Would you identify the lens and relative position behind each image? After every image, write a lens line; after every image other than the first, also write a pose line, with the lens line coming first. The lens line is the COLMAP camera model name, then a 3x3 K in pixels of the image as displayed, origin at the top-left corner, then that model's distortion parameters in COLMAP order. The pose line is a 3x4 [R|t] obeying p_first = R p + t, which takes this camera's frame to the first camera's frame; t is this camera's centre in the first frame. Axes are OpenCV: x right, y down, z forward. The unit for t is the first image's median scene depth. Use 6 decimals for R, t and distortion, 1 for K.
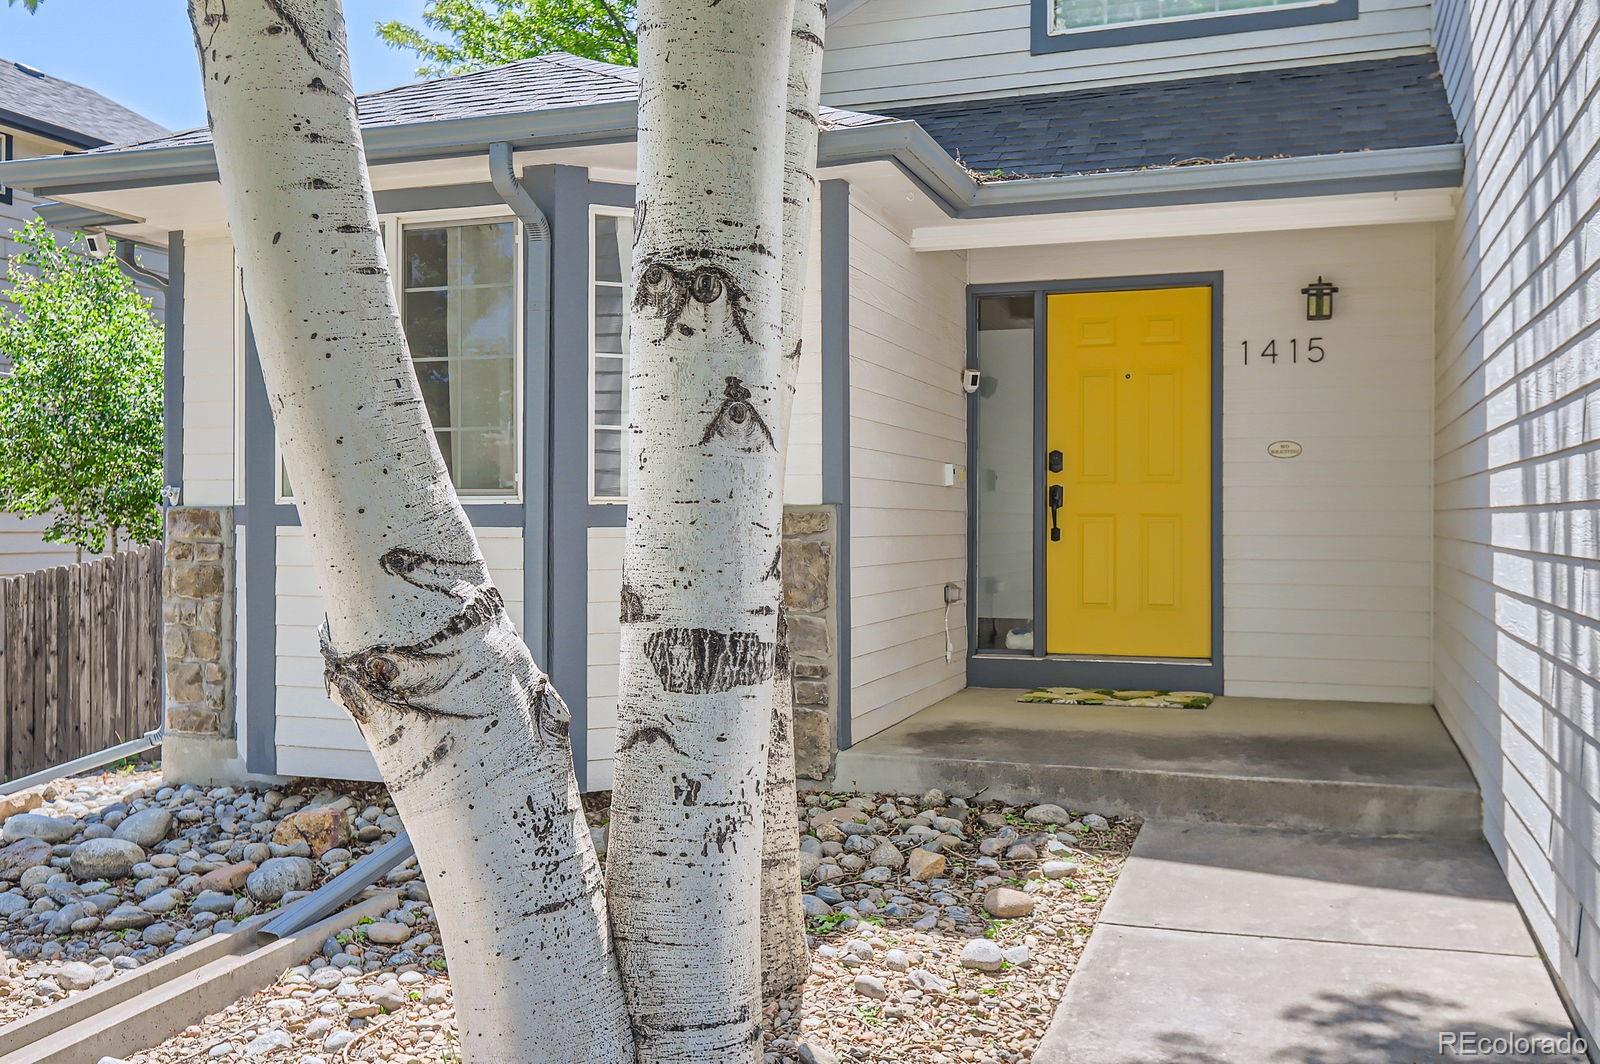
lens RADIAL K [[1461.1, 0, 800.0], [0, 1461.1, 532.0], [0, 0, 1]] dist [0.000286, 0.000414]
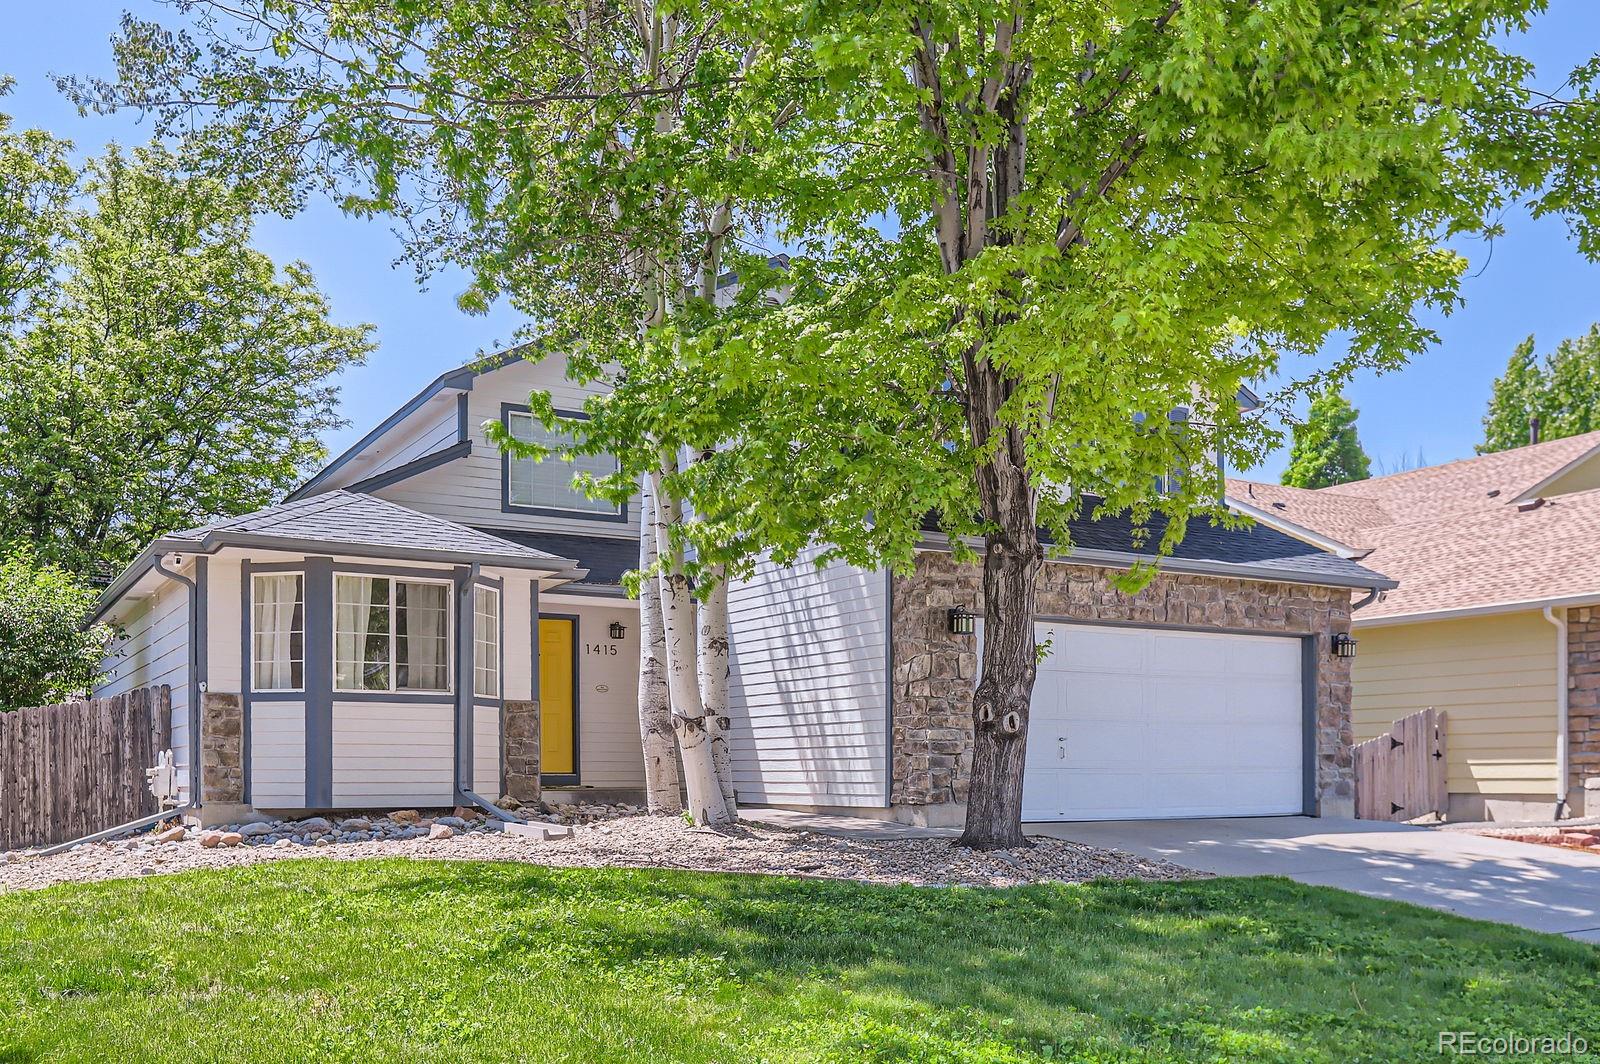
lens RADIAL K [[1446.7, 0, 800.0], [0, 1446.7, 532.0], [0, 0, 1]] dist [-0.001711, -0.001389]
pose [[0.647411, 0.127221, 0.751448, -1.456263], [0.006591, 0.984998, -0.172440, 0.117701], [-0.762113, 0.116592, 0.636860, -0.941285]]
